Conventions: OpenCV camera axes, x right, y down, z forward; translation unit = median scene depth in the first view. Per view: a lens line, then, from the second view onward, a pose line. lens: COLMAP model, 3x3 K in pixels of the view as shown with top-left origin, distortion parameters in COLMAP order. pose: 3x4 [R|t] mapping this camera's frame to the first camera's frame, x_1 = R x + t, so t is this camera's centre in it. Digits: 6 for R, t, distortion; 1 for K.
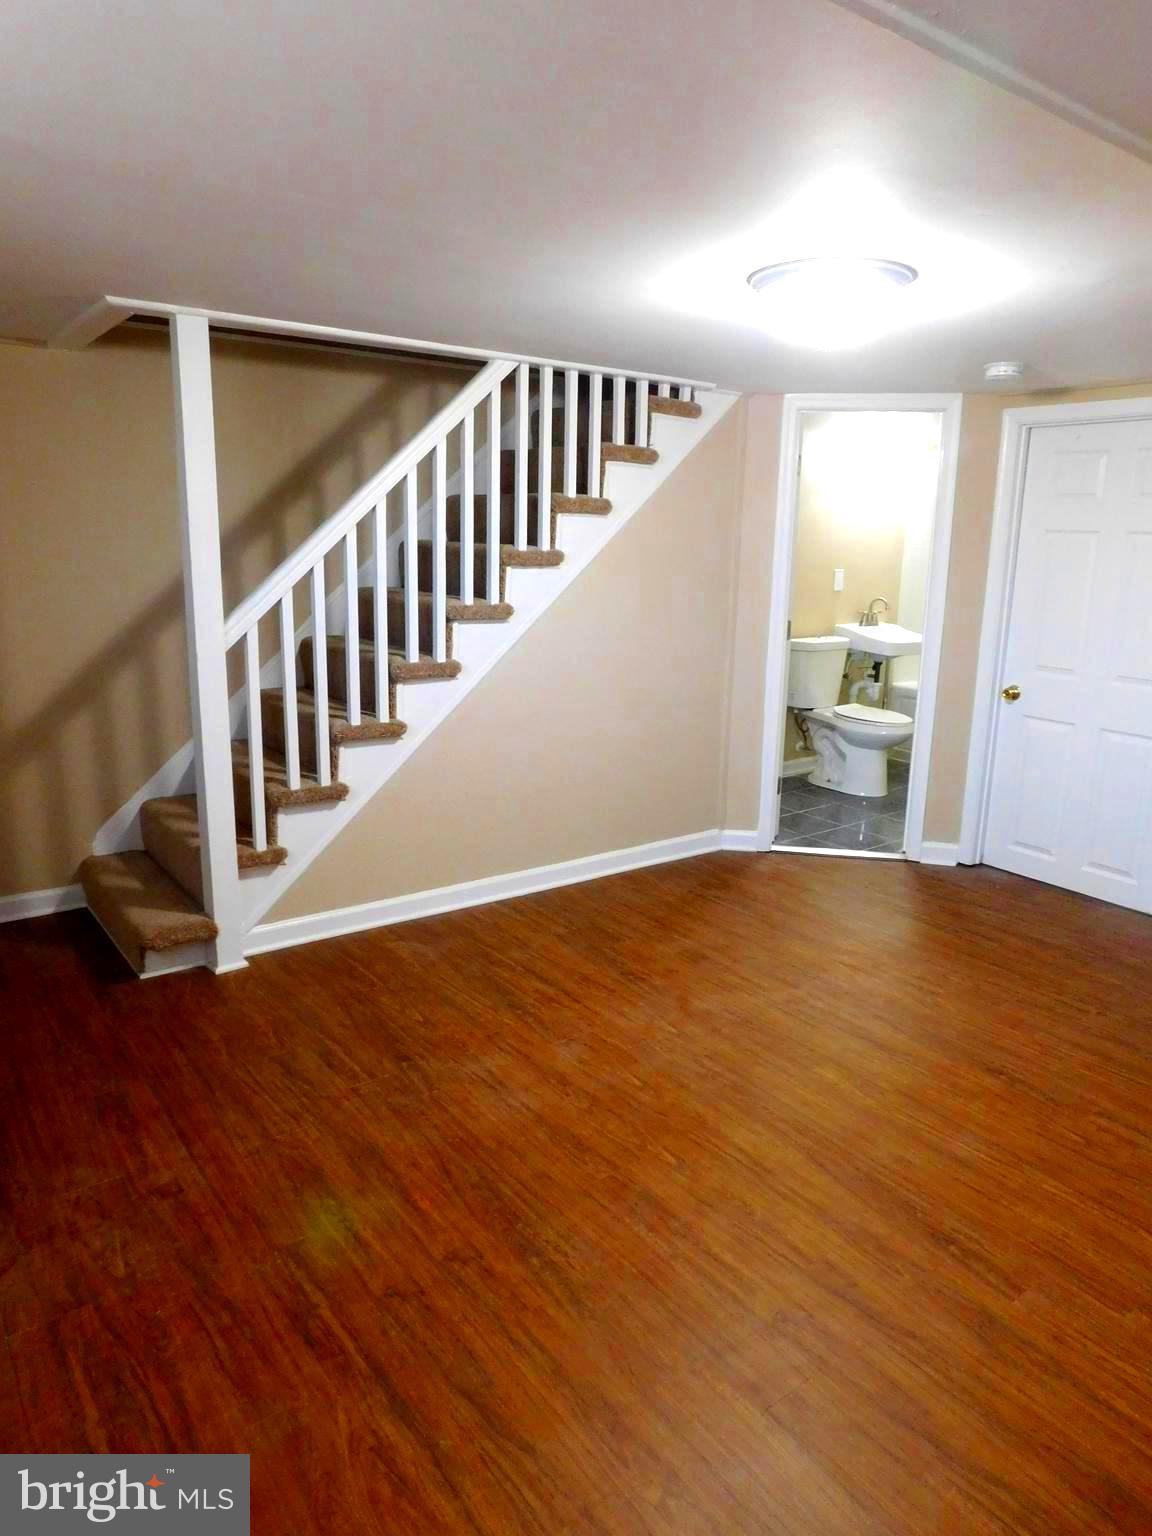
lens RADIAL K [[1007.6, 0, 576.0], [0, 1007.6, 768.0], [0, 0, 1]] dist [-0.076941, 0.065369]
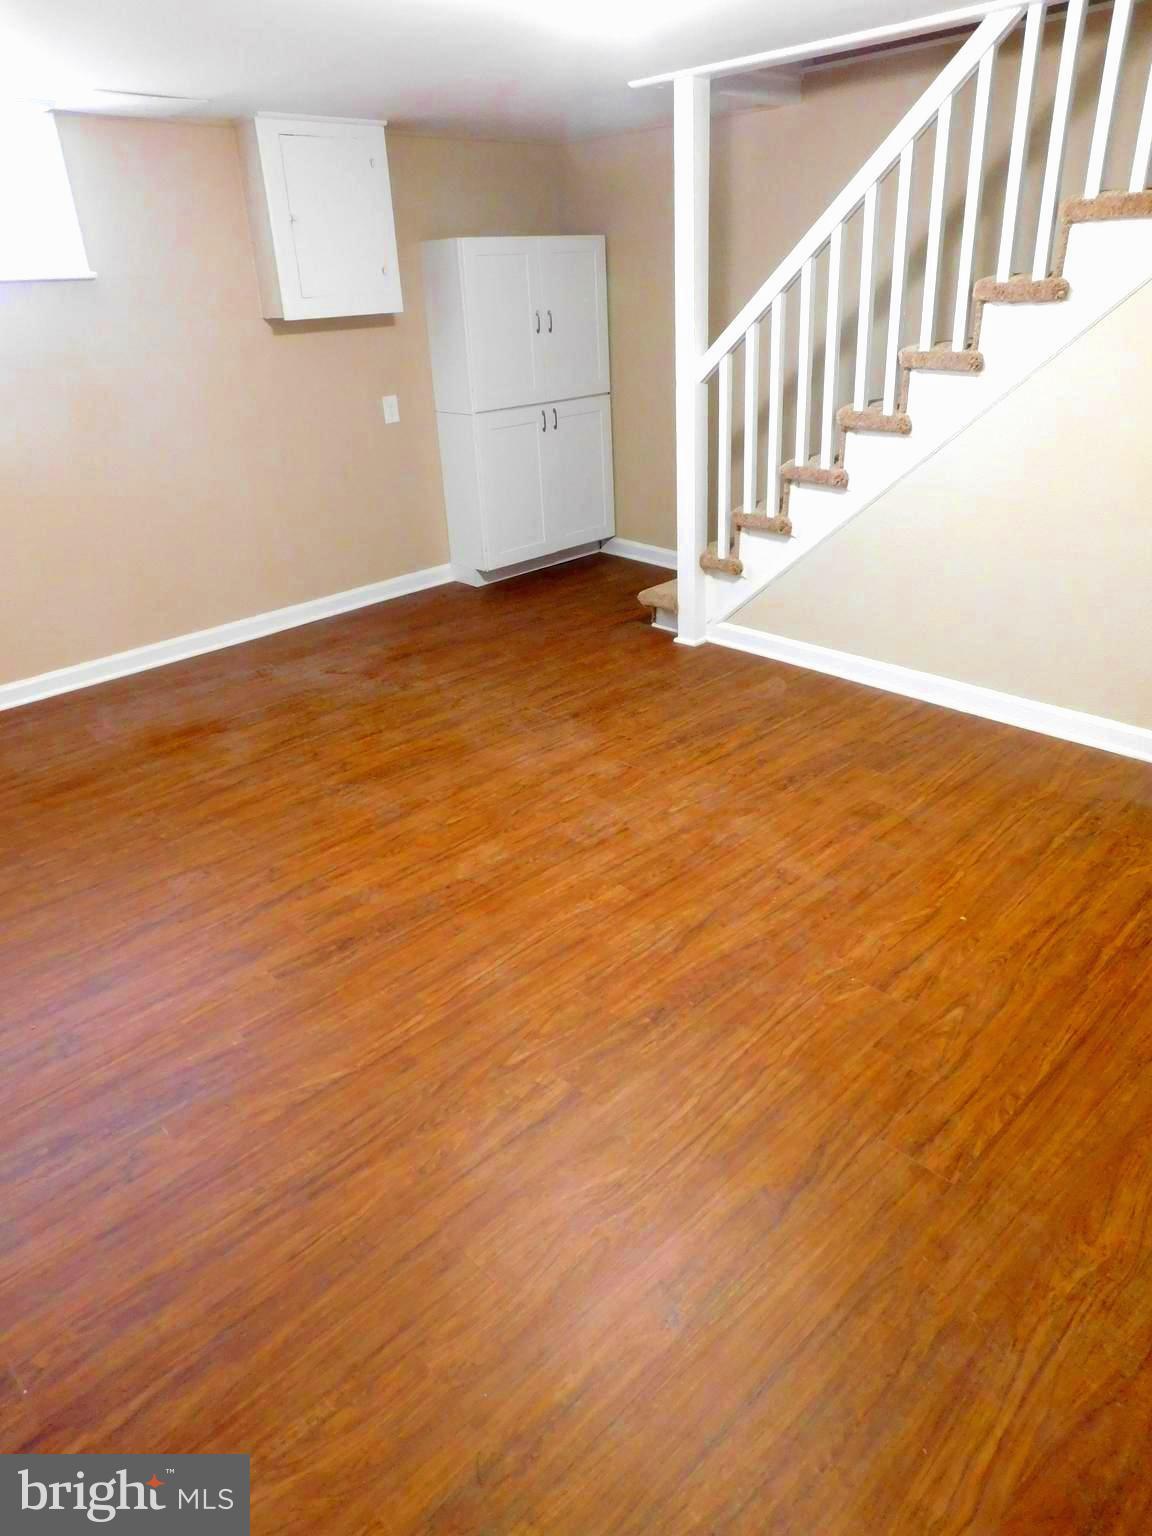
lens RADIAL K [[1007.6, 0, 576.0], [0, 1007.6, 768.0], [0, 0, 1]] dist [-0.076941, 0.065369]
pose [[0.123177, 0.410023, -0.903719, 0.894134], [-0.178673, 0.904936, 0.386221, -0.128731], [0.976168, 0.113896, 0.184727, 0.674817]]
